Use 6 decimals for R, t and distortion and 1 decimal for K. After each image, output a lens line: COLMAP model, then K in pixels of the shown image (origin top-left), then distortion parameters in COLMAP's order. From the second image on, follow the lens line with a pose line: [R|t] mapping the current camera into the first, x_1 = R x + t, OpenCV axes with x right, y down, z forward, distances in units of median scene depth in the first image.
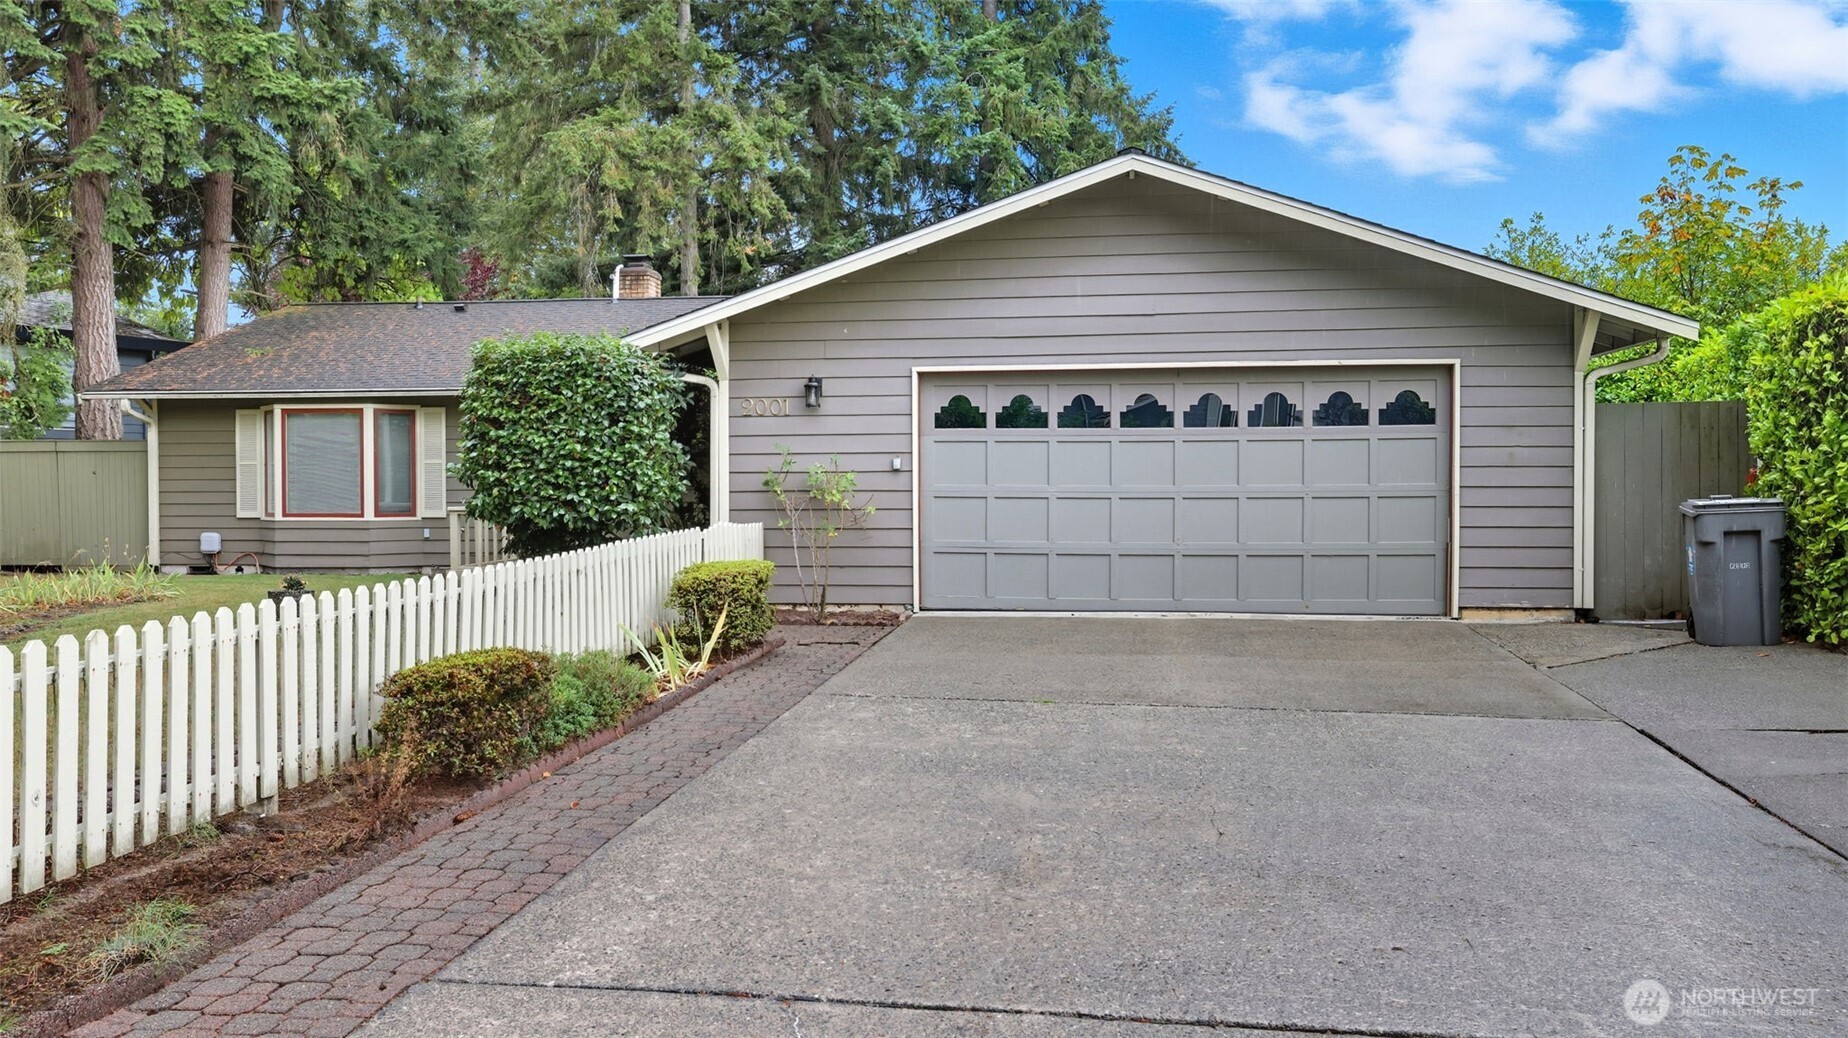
lens RADIAL K [[1587.7, 0, 920.7], [0, 1587.7, 554.7], [0, 0, 1]] dist [0.029820, 0.003799]
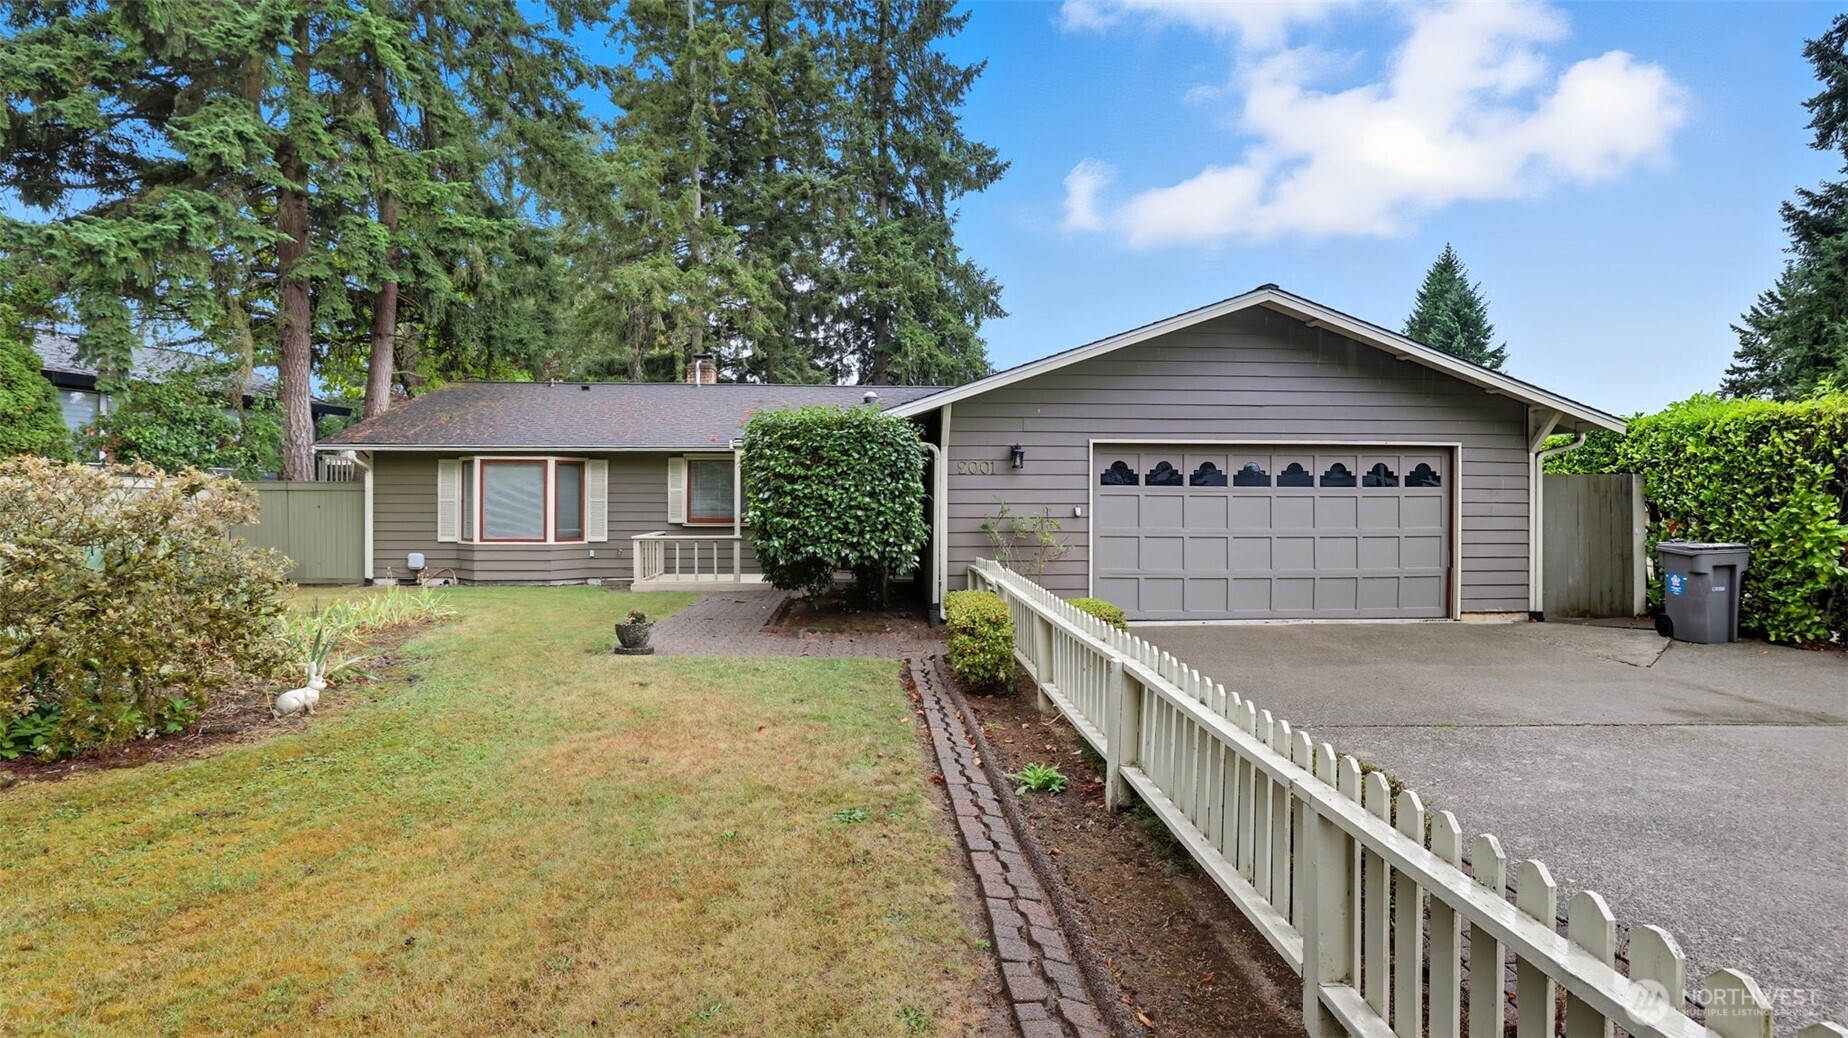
lens RADIAL K [[922.2, 0, 936.0], [0, 922.2, 524.3], [0, 0, 1]] dist [-0.024374, -0.000120]
pose [[0.975811, -0.000267, 0.218614, -0.293977], [0.004788, 0.999786, -0.020149, -0.031136], [-0.218562, 0.020708, 0.975603, 0.270291]]
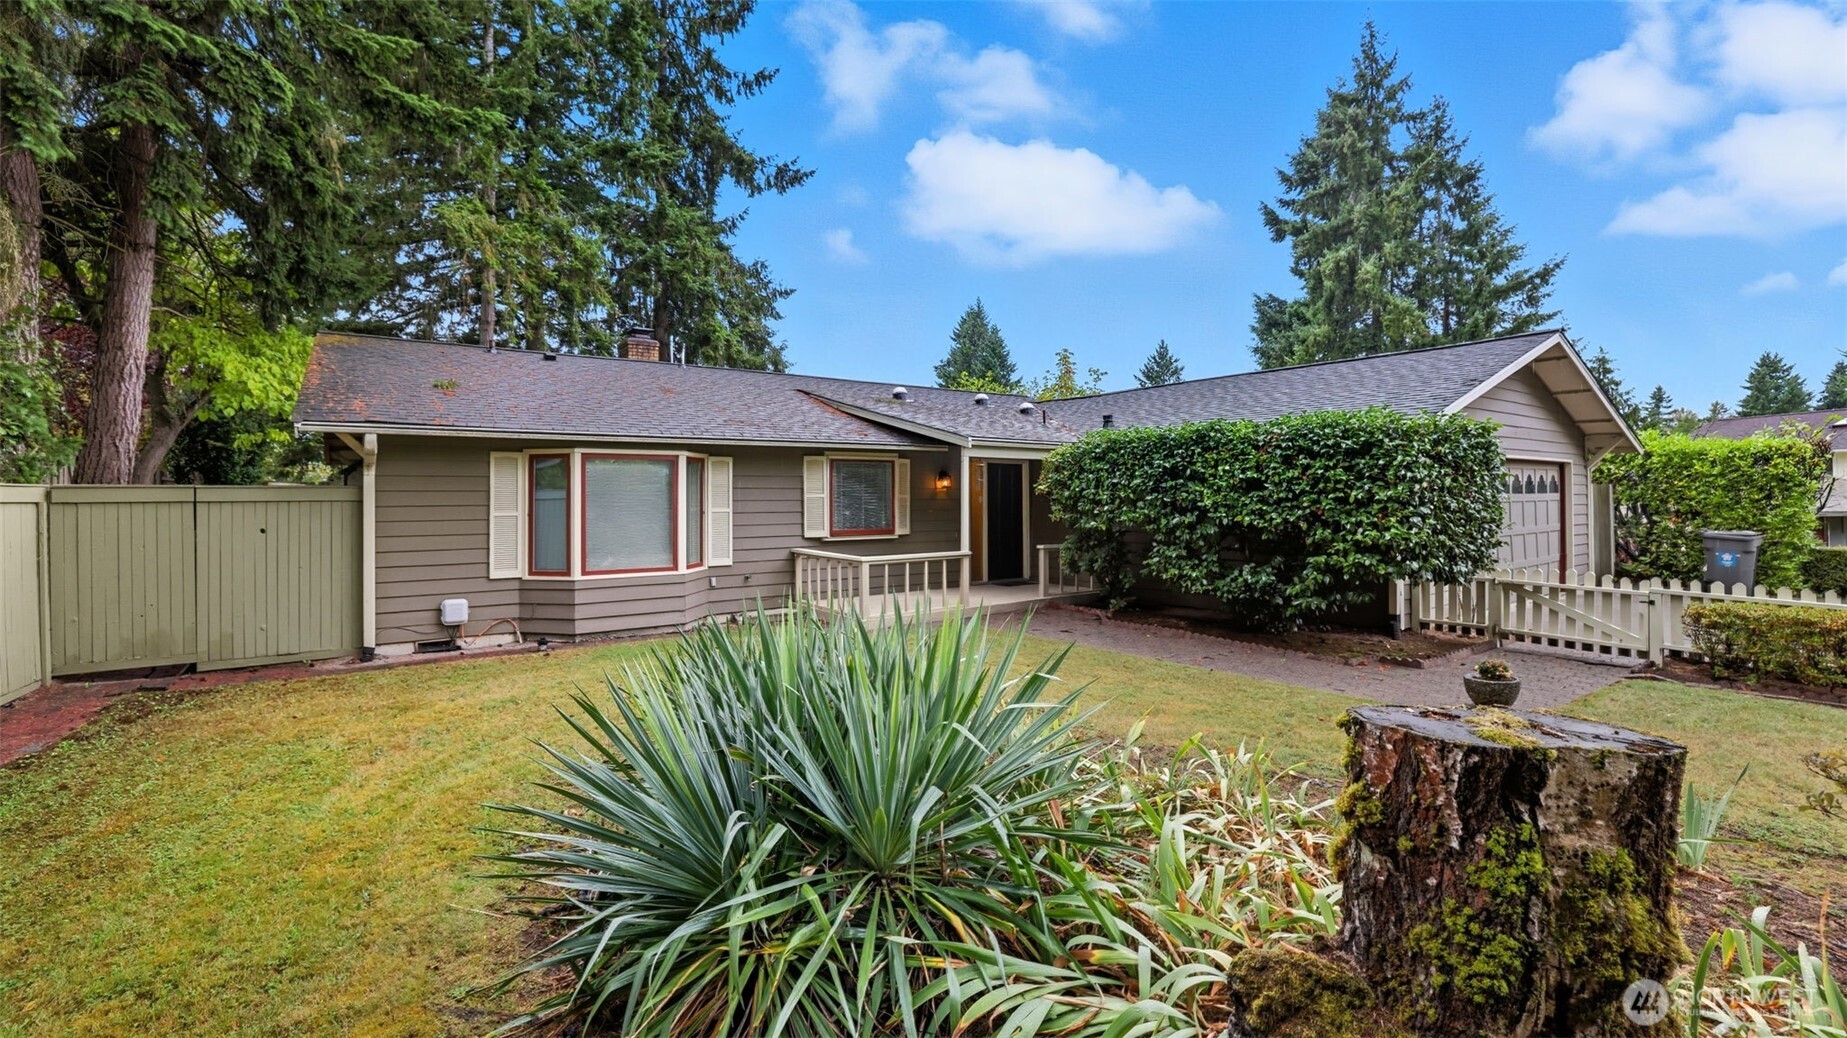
lens RADIAL K [[797.1, 0, 937.3], [0, 797.1, 507.8], [0, 0, 1]] dist [-0.035739, 0.000240]
pose [[0.710170, -0.012386, 0.703921, -0.837665], [0.033910, 0.999287, -0.016628, -0.069602], [-0.703213, 0.035679, 0.710083, 0.812803]]
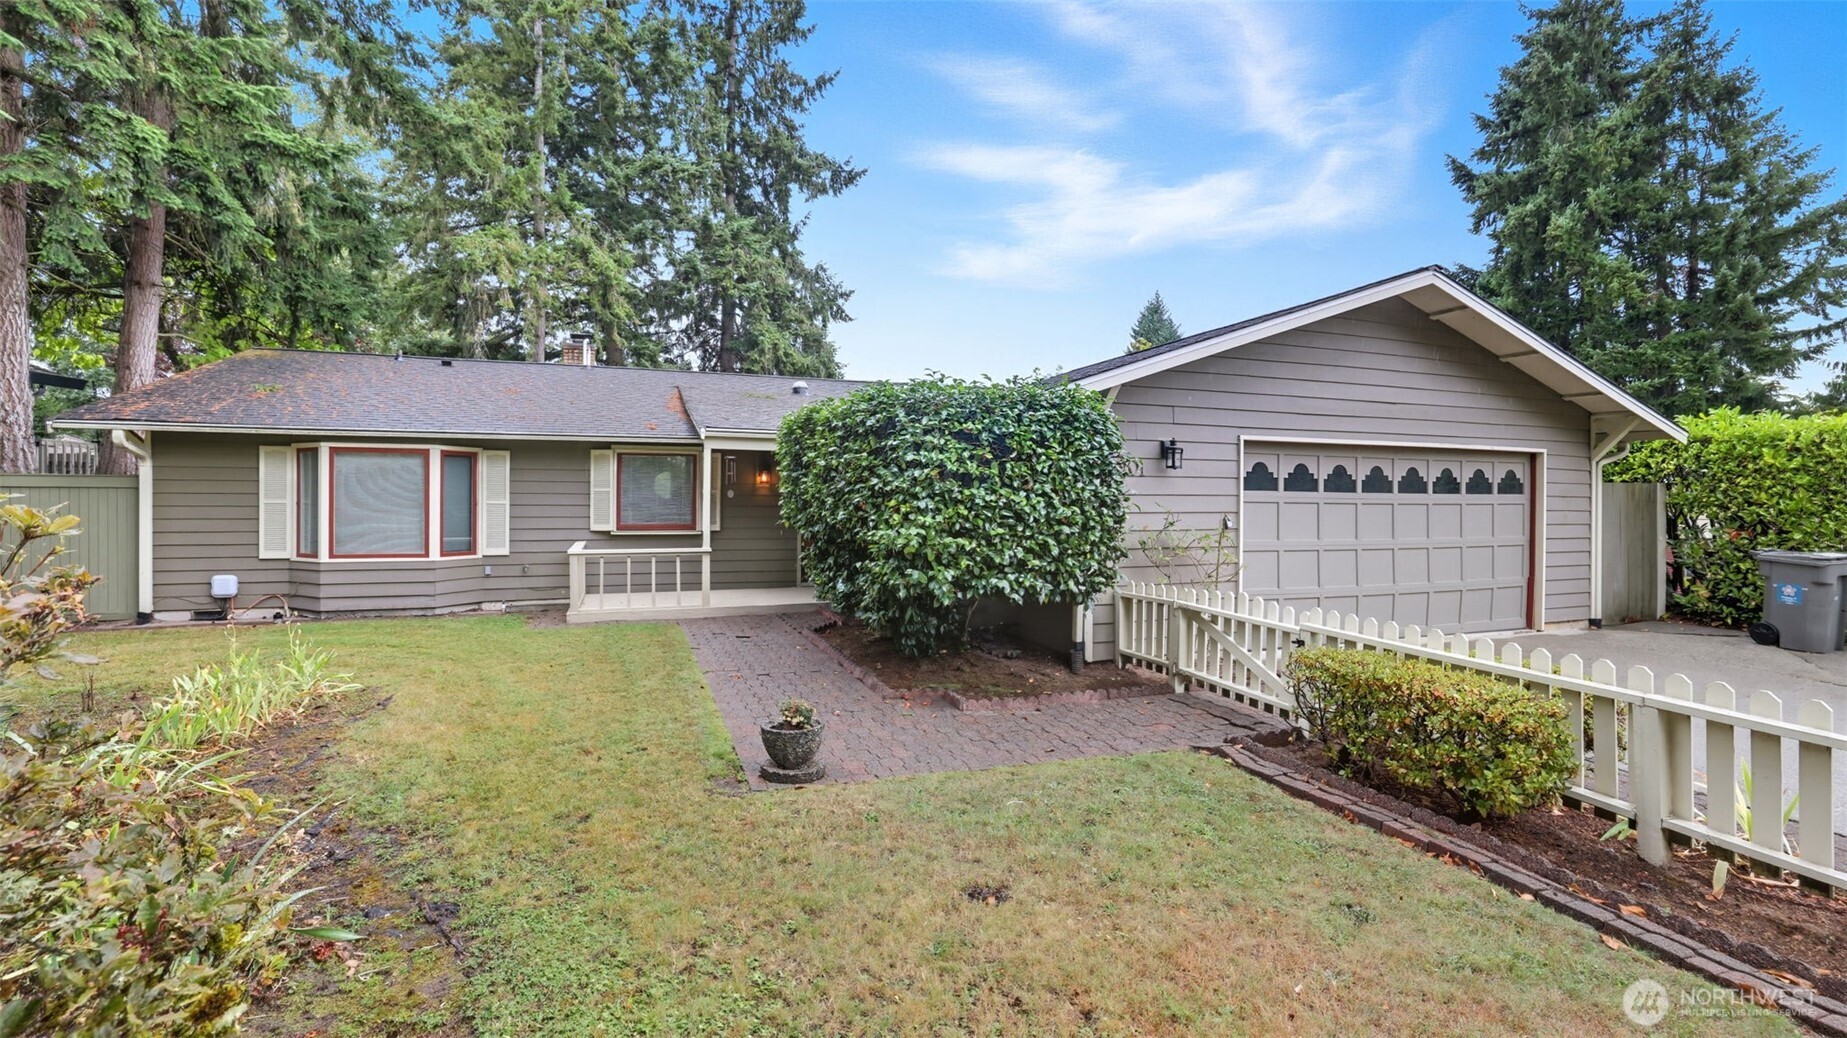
lens RADIAL K [[800.2, 0, 923.5], [0, 800.2, 519.0], [0, 0, 1]] dist [-0.040922, 0.012126]
pose [[0.880210, -0.003988, 0.474568, -0.454942], [0.012614, 0.999808, -0.014995, -0.053063], [-0.474417, 0.019185, 0.880091, 0.605537]]
